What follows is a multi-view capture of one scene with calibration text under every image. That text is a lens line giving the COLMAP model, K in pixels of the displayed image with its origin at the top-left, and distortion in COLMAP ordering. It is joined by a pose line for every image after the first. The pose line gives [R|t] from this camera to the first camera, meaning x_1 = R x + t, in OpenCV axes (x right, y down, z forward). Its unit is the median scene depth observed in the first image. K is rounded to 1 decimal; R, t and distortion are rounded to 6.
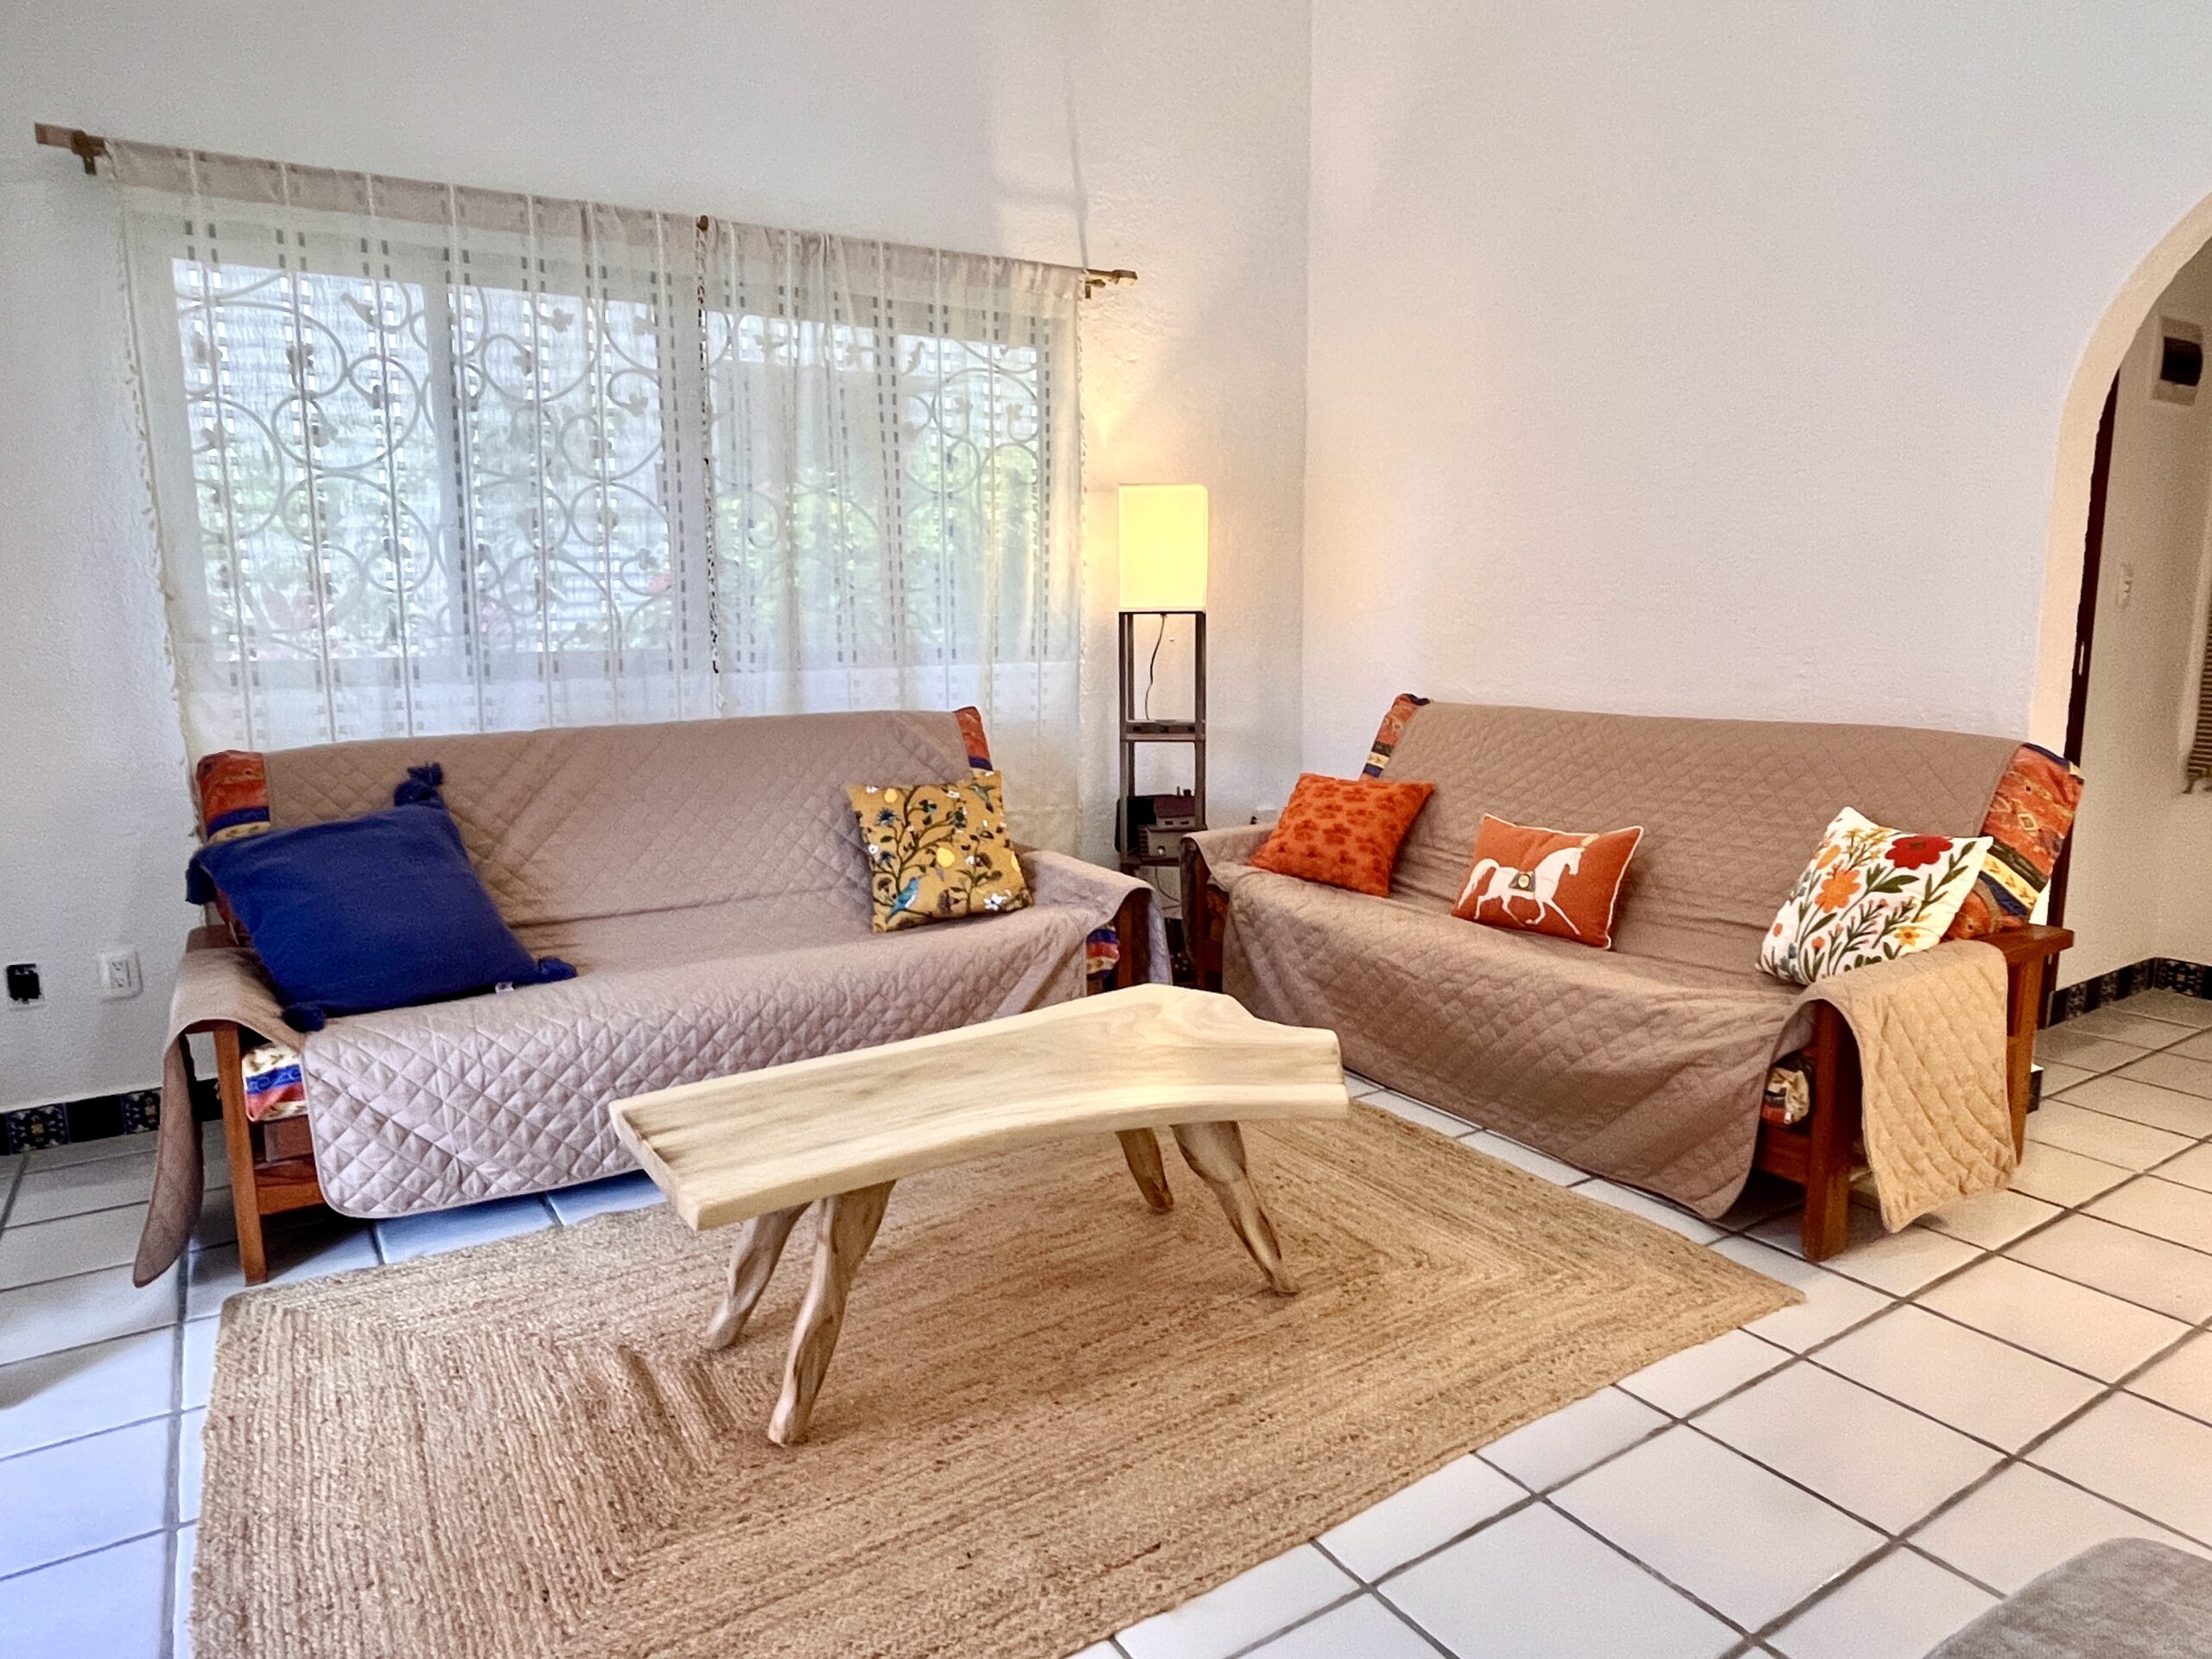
lens RADIAL K [[1357.9, 0, 1094.8], [0, 1357.9, 828.5], [0, 0, 1]] dist [0.004570, -0.003109]
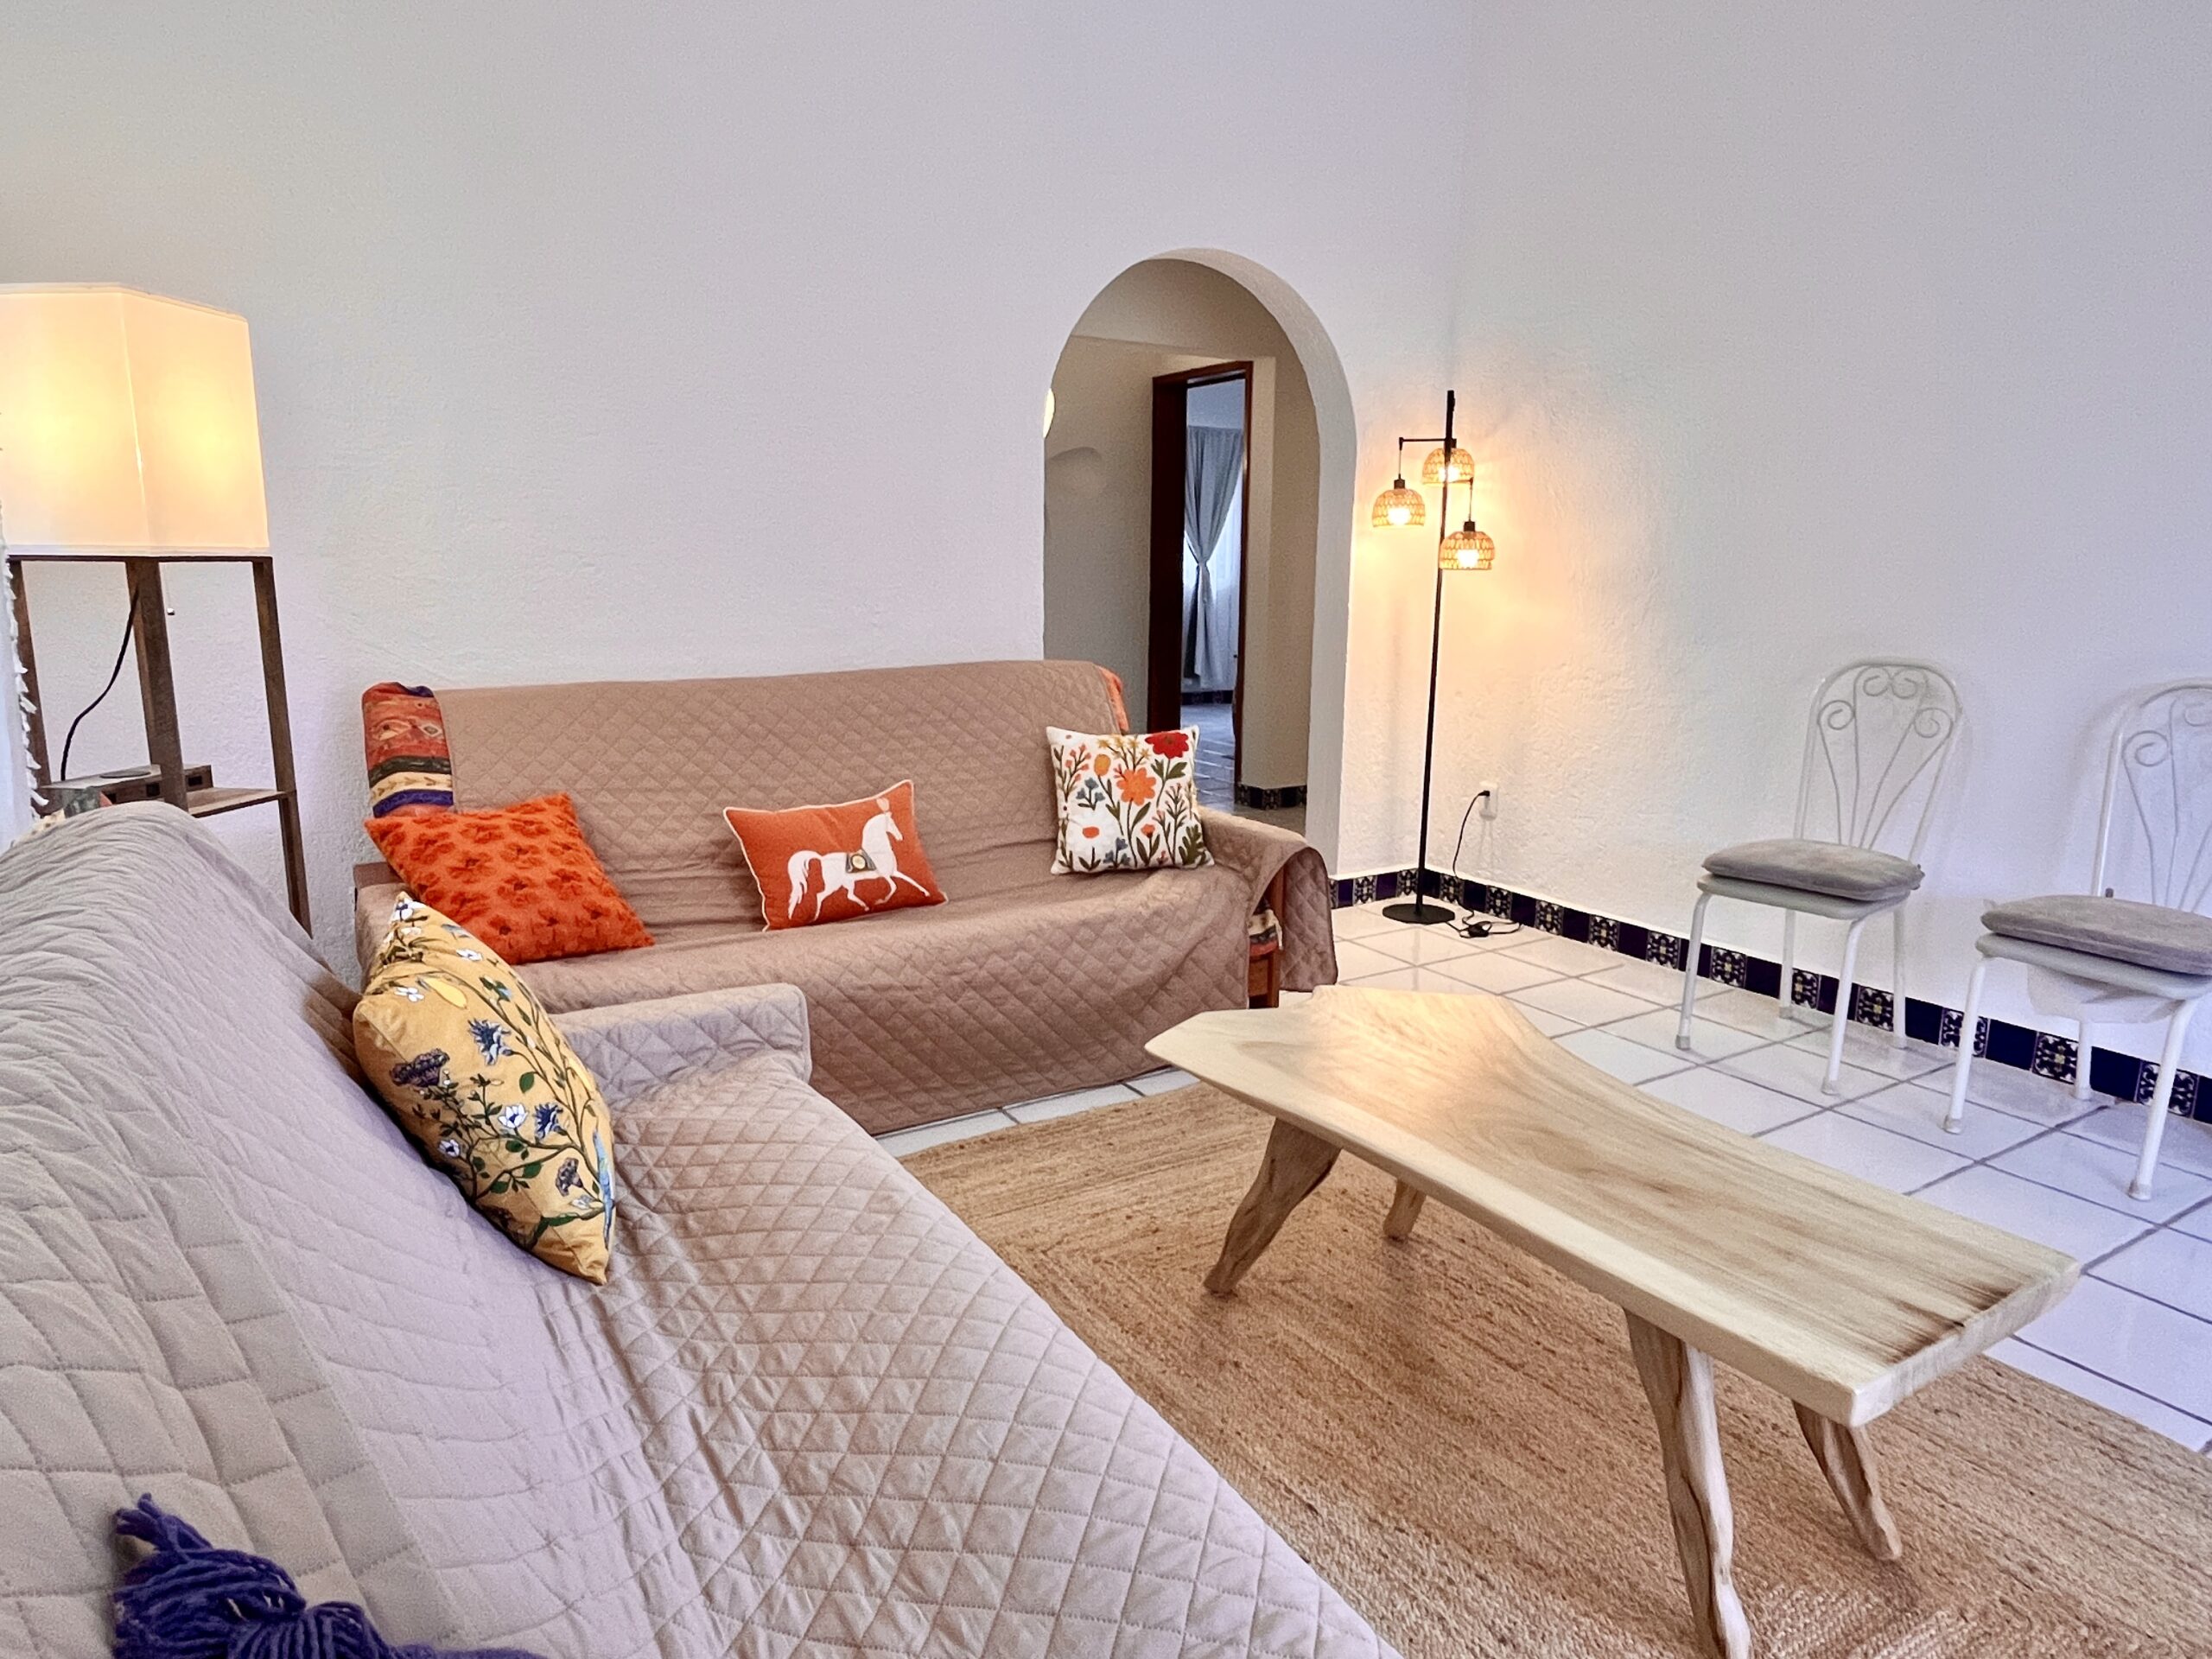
lens RADIAL K [[1357.9, 0, 1094.8], [0, 1357.9, 828.5], [0, 0, 1]] dist [0.004570, -0.003109]
pose [[0.011764, -0.184301, 0.982799, -0.611954], [0.155121, 0.971305, 0.180289, -0.131084], [-0.987825, 0.150332, 0.040015, 0.865432]]
